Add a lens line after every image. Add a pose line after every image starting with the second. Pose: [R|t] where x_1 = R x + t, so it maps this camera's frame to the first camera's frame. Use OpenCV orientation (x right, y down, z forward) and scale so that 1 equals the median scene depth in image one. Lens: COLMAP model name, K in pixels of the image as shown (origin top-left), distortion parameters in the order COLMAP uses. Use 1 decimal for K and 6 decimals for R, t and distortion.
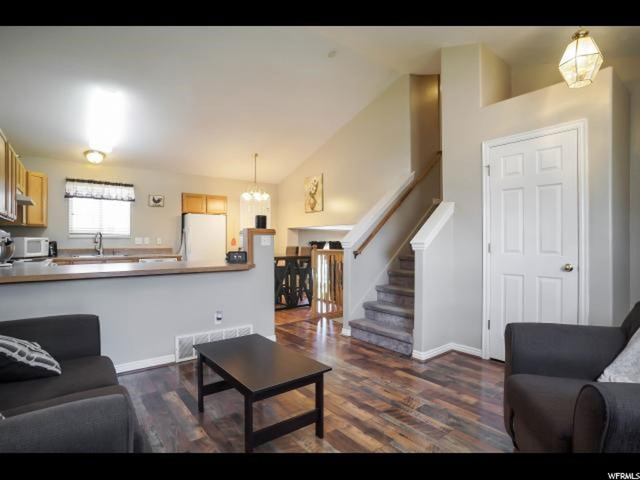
lens RADIAL K [[337.3, 0, 321.5], [0, 337.3, 240.8], [0, 0, 1]] dist [-0.048672, 0.018570]
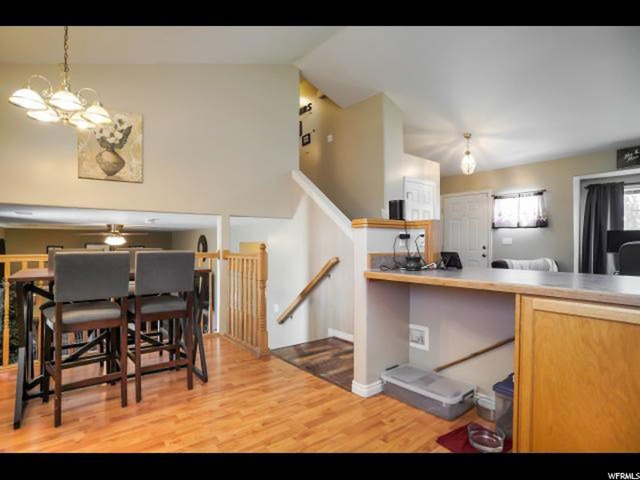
lens RADIAL K [[337.3, 0, 316.5], [0, 337.3, 240.3], [0, 0, 1]] dist [-0.048672, 0.018570]
pose [[-0.016533, 0.013902, 0.999767, -0.642417], [-0.001092, 0.999902, -0.013922, 0.011870], [-0.999863, -0.001322, -0.016517, 0.871567]]
